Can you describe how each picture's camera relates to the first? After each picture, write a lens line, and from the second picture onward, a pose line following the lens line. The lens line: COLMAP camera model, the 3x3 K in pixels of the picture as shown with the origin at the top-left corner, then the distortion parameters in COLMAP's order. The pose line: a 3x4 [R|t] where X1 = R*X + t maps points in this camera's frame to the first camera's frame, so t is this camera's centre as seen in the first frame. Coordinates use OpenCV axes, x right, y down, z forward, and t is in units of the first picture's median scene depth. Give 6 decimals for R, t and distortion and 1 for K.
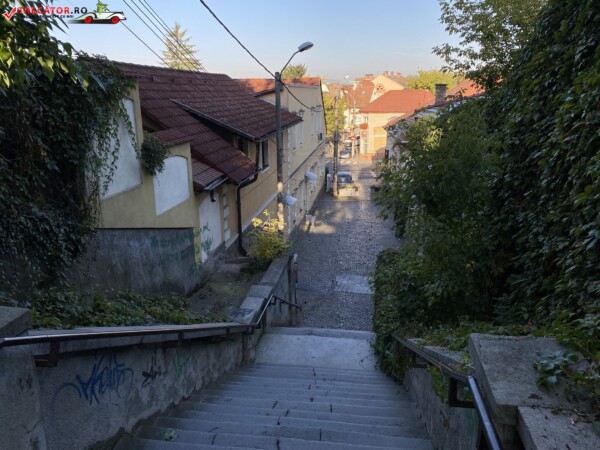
lens RADIAL K [[440.4, 0, 298.6], [0, 440.4, 219.9], [0, 0, 1]] dist [0.013680, -0.001159]
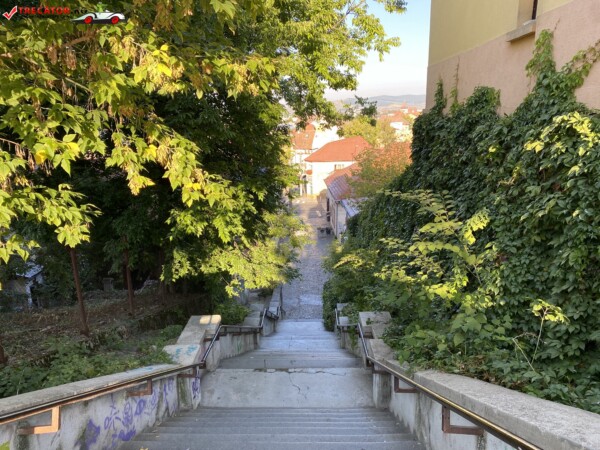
lens RADIAL K [[439.8, 0, 296.3], [0, 439.8, 225.7], [0, 0, 1]] dist [0.028297, -0.026395]
pose [[0.992502, -0.040568, 0.115302, -0.068043], [0.044369, 0.998547, -0.030584, -0.053680], [-0.113894, 0.035471, 0.992859, -0.406806]]
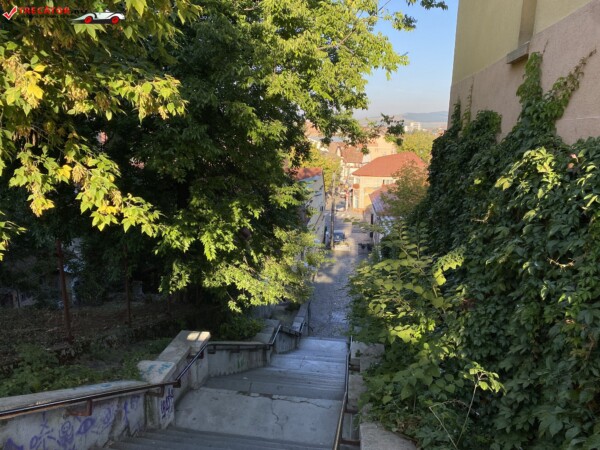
lens RADIAL K [[439.8, 0, 296.3], [0, 439.8, 225.7], [0, 0, 1]] dist [0.028297, -0.026395]
pose [[0.999747, 0.022305, 0.003021, -0.036346], [-0.022092, 0.998069, -0.058053, -0.058879], [-0.004310, 0.057971, 0.998309, -0.400634]]
